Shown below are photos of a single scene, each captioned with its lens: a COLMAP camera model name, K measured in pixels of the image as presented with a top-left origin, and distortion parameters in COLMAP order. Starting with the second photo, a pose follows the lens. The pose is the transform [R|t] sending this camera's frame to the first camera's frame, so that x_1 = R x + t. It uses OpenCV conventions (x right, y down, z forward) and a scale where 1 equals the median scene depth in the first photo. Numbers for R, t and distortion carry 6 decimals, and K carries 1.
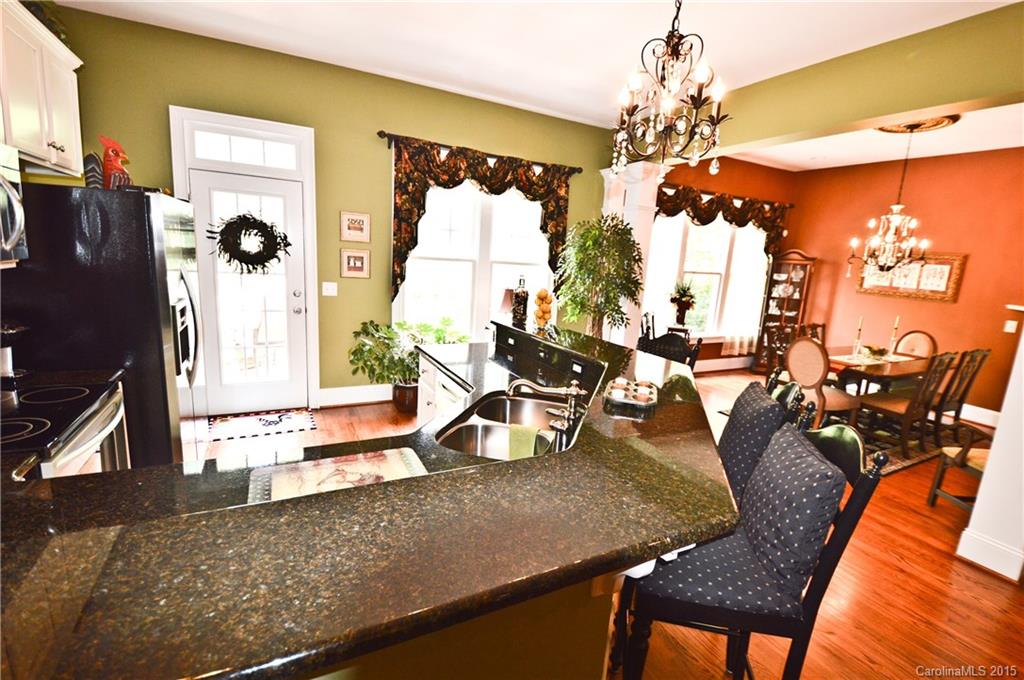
lens RADIAL K [[457.2, 0, 512.8], [0, 457.2, 337.9], [0, 0, 1]] dist [-0.002276, -0.000478]
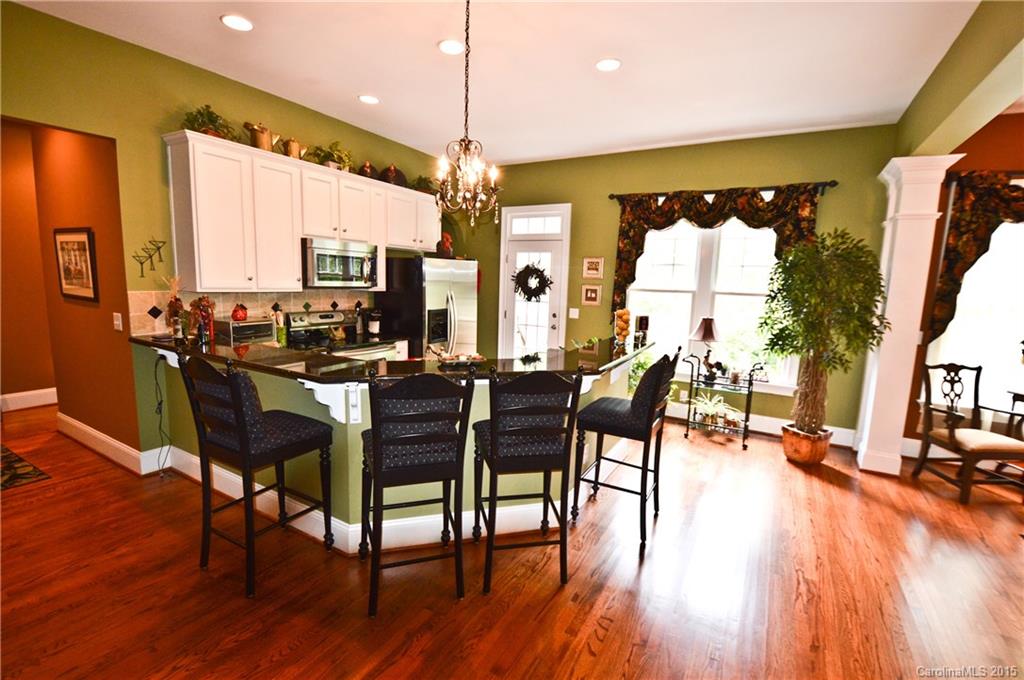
lens RADIAL K [[457.2, 0, 512.6], [0, 457.2, 351.2], [0, 0, 1]] dist [-0.002276, -0.000478]
pose [[0.541310, 0.083508, -0.836666, 0.650725], [-0.142160, 0.989820, 0.006820, 0.023231], [0.828718, 0.115249, 0.547671, 0.092977]]
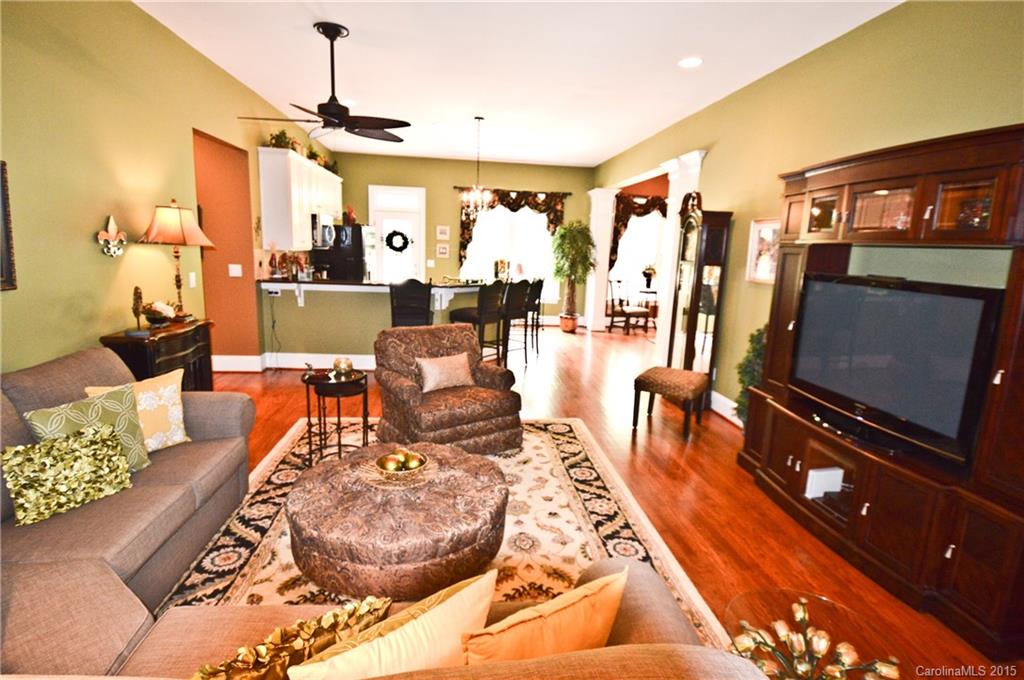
lens RADIAL K [[540.9, 0, 513.1], [0, 540.9, 339.2], [0, 0, 1]] dist [-0.003823, -0.000032]
pose [[0.928925, 0.037916, -0.368322, 0.825655], [-0.044978, 0.998932, -0.010605, 0.235825], [0.367526, 0.026418, 0.929638, -1.080822]]
